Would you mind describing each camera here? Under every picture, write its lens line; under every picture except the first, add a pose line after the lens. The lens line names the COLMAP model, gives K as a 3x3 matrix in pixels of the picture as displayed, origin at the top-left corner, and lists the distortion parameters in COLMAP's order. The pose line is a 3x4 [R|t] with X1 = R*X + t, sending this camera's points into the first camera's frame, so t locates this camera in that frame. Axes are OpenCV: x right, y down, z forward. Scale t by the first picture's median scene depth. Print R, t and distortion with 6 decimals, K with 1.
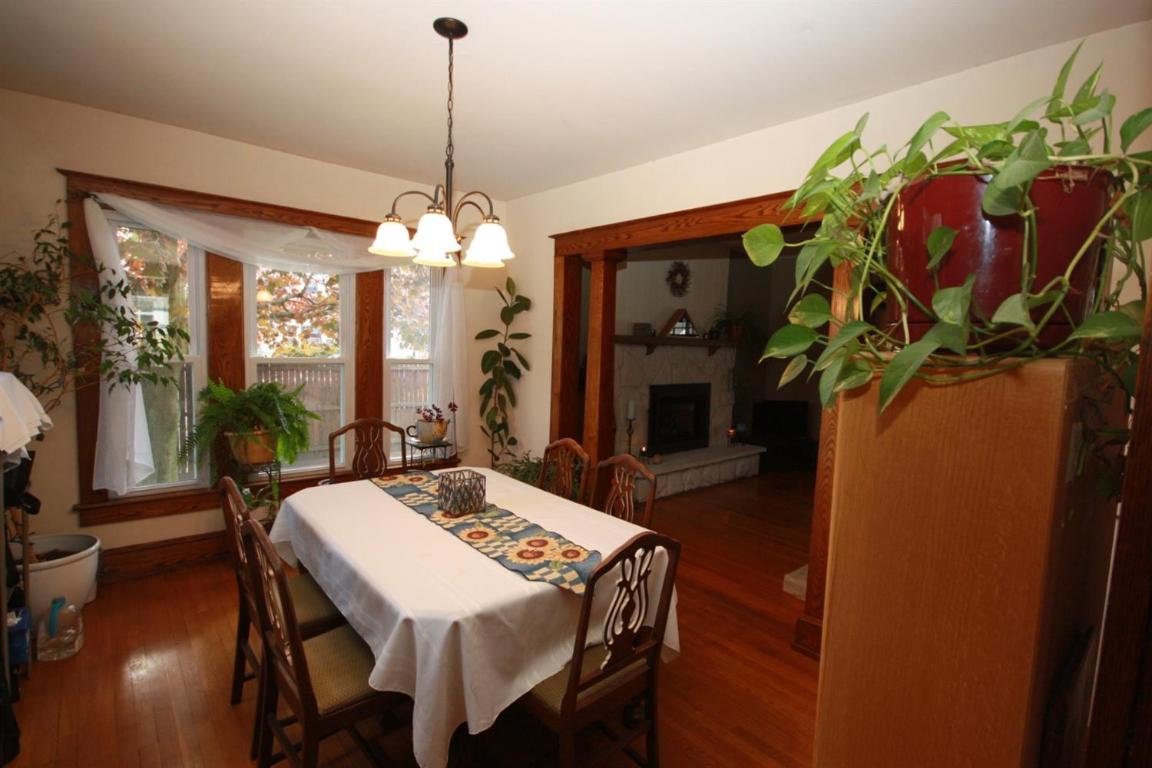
lens RADIAL K [[559.7, 0, 592.8], [0, 559.7, 387.8], [0, 0, 1]] dist [-0.004504, -0.000925]
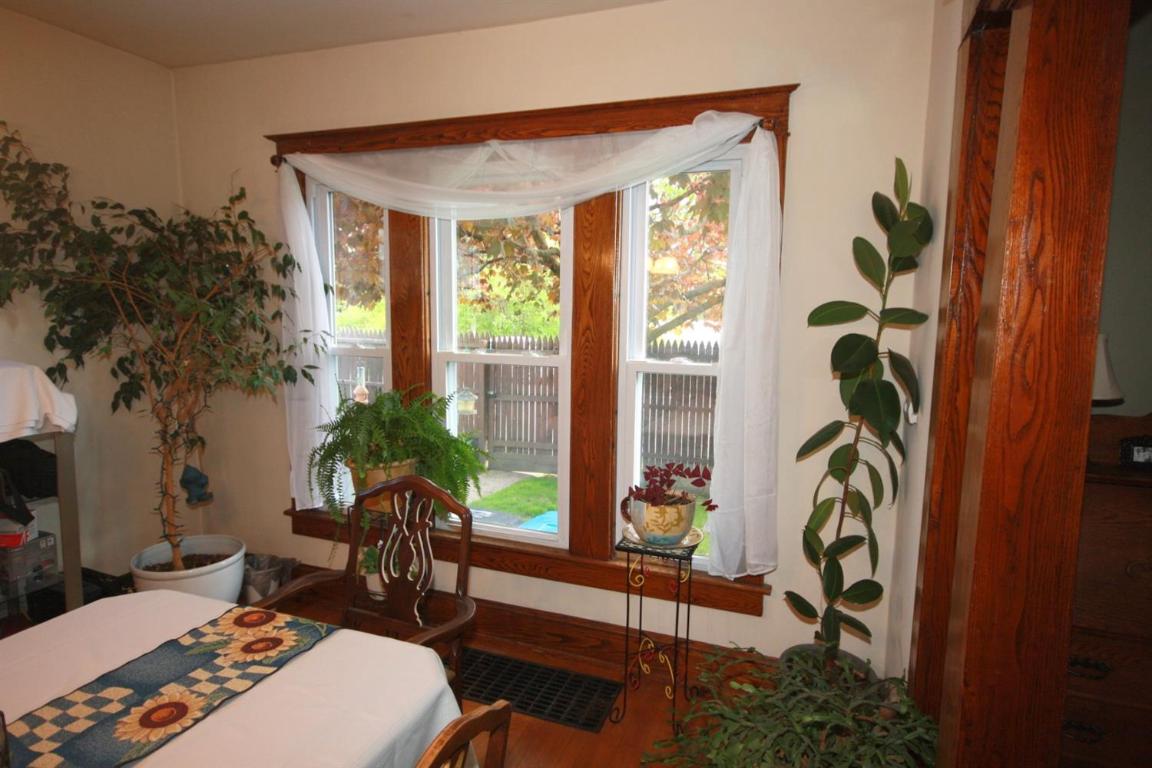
lens RADIAL K [[665.2, 0, 578.7], [0, 665.2, 387.4], [0, 0, 1]] dist [0.017198, 0.001064]
pose [[0.456484, 0.085092, -0.885653, 0.128056], [-0.070224, 0.995757, 0.059476, -0.045615], [0.886956, 0.035044, 0.460522, 0.485412]]
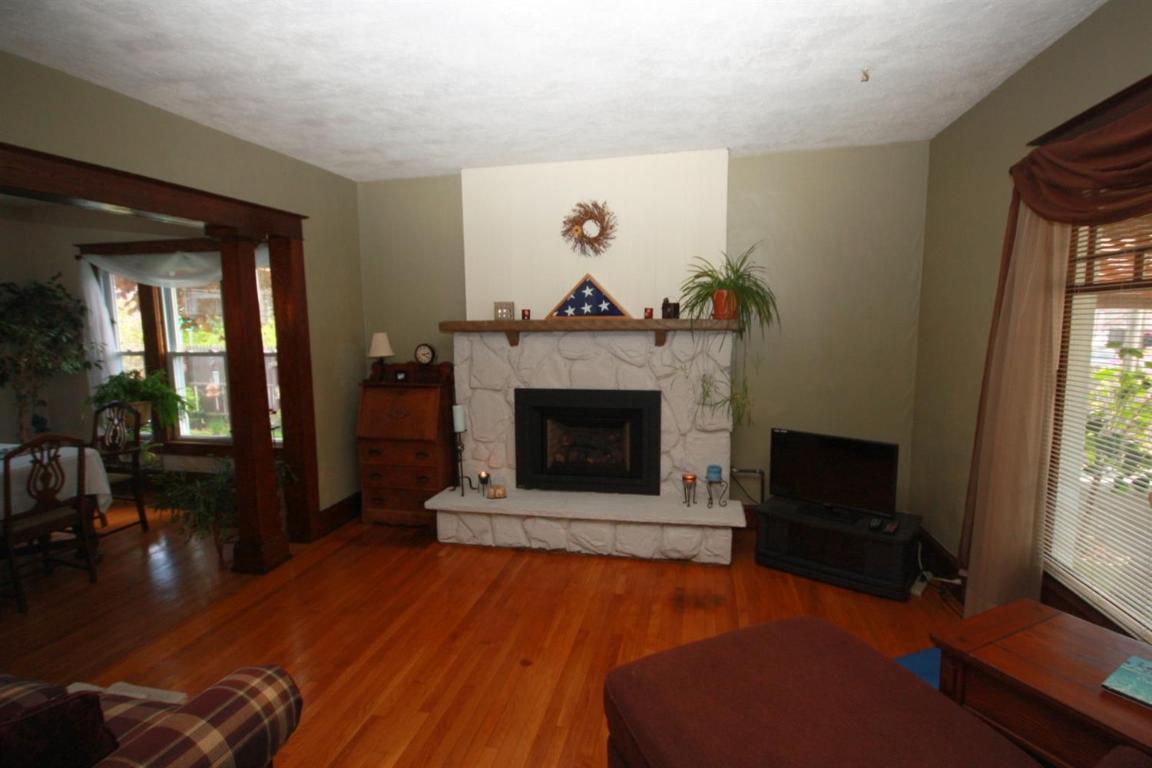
lens RADIAL K [[559.7, 0, 592.8], [0, 559.7, 387.8], [0, 0, 1]] dist [-0.004504, -0.000925]
pose [[0.581478, 0.057753, -0.811510, 0.735674], [-0.035965, 0.998327, 0.045277, -0.041150], [0.812767, 0.002859, 0.582582, 0.661732]]
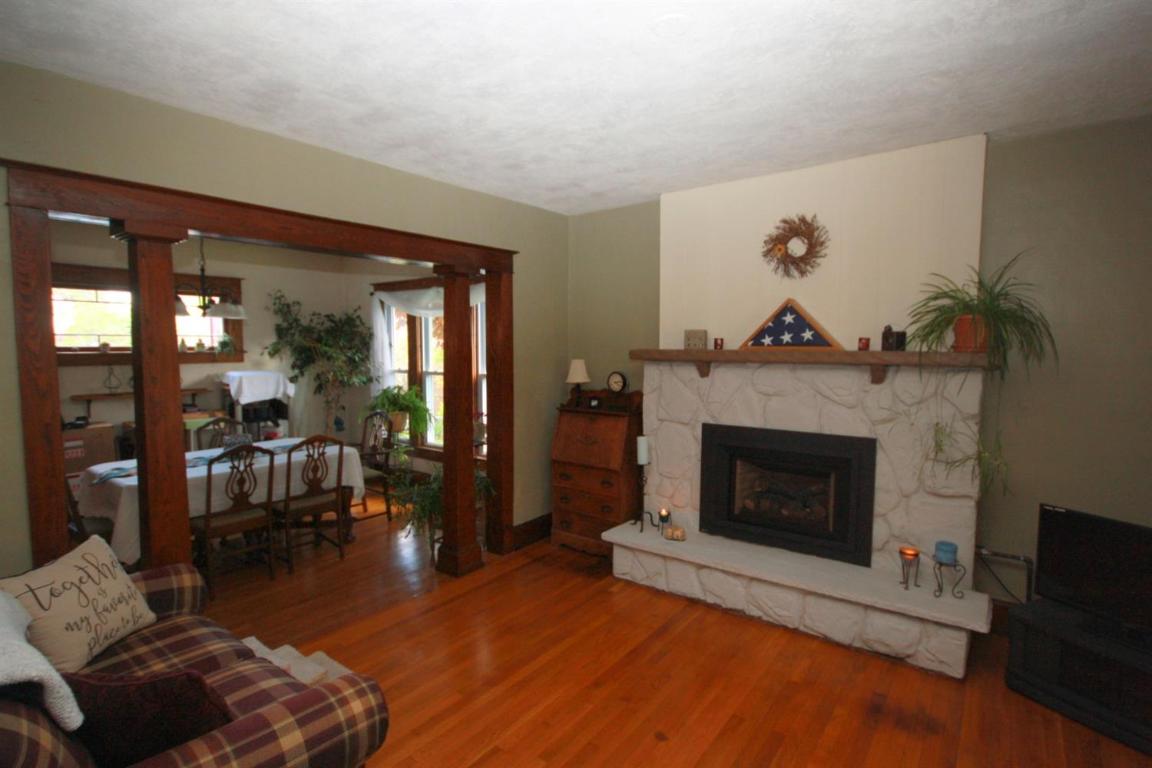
lens RADIAL K [[572.2, 0, 581.9], [0, 572.2, 387.4], [0, 0, 1]] dist [-0.002028, 0.000150]
pose [[0.176401, 0.037816, -0.983592, 0.735034], [-0.075071, 0.996868, 0.024863, -0.052510], [0.981452, 0.069453, 0.178687, 0.734012]]
